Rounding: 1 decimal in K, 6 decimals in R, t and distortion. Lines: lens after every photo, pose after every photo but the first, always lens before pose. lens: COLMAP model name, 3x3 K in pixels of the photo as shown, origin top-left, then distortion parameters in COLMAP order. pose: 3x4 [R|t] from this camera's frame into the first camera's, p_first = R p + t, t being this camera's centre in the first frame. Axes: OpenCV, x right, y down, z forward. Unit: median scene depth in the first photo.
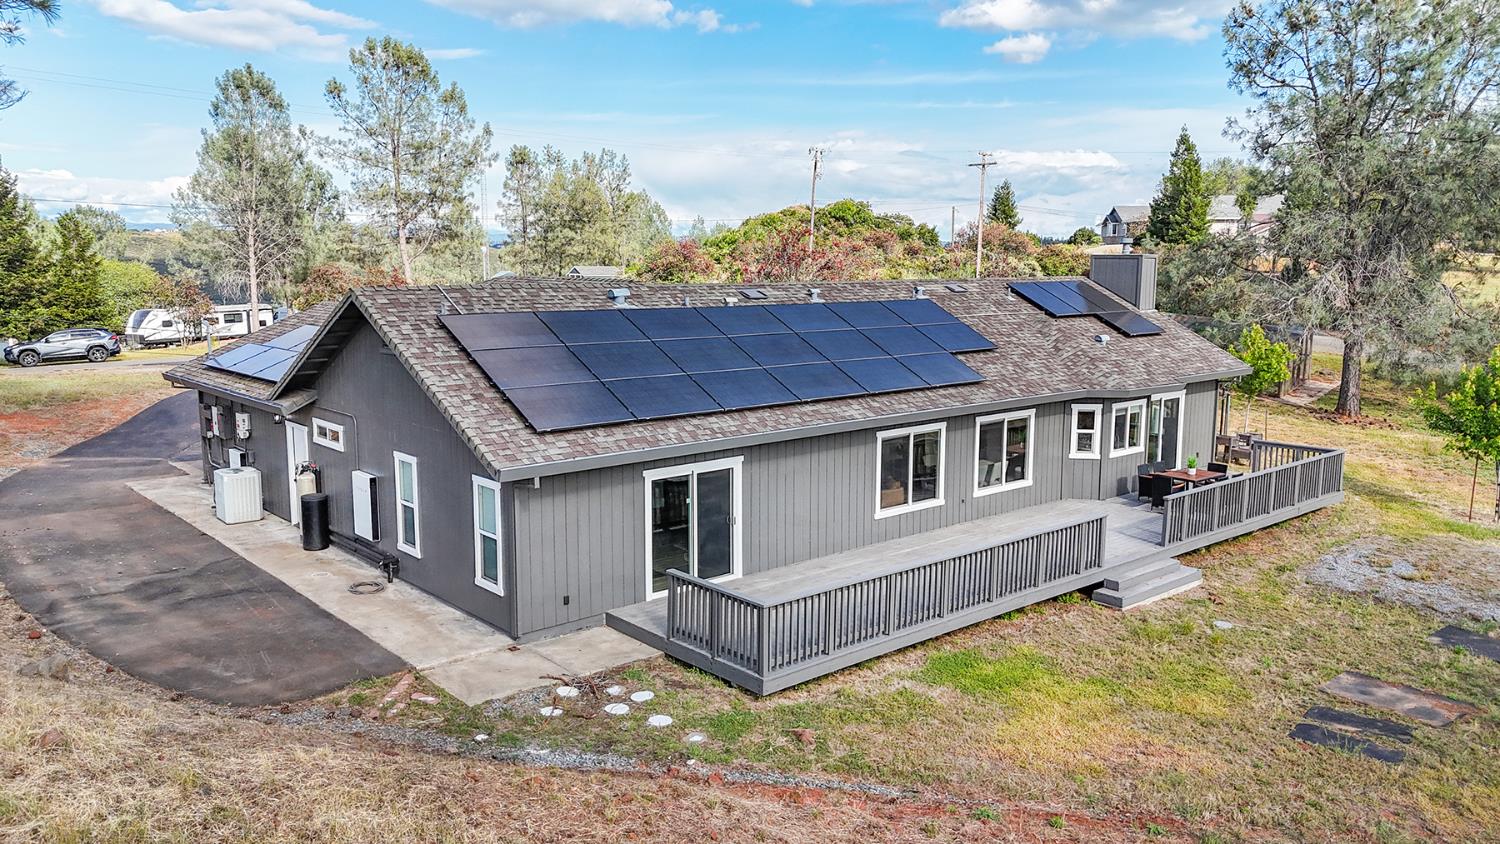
lens RADIAL K [[1107.8, 0, 751.4], [0, 1107.8, 416.1], [0, 0, 1]] dist [0.071407, -0.057610]
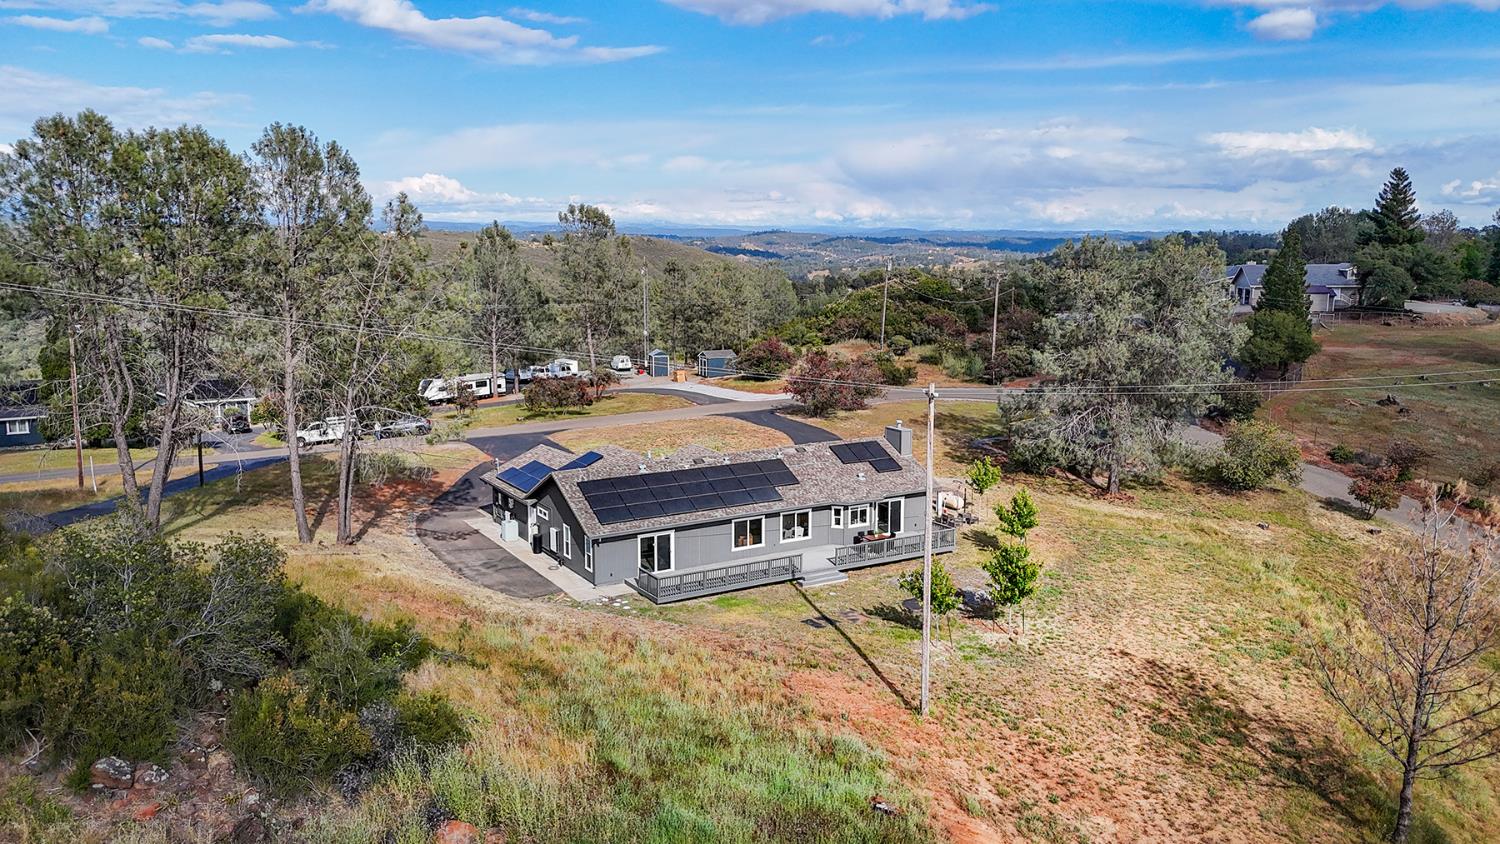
lens RADIAL K [[1101.5, 0, 750.0], [0, 1101.5, 422.0], [0, 0, 1]] dist [0.144236, -0.054377]
pose [[0.985052, 0.025212, -0.170402, 0.604761], [-0.023171, 0.999634, 0.013955, -0.262190], [0.170692, -0.009798, 0.985276, -1.654986]]
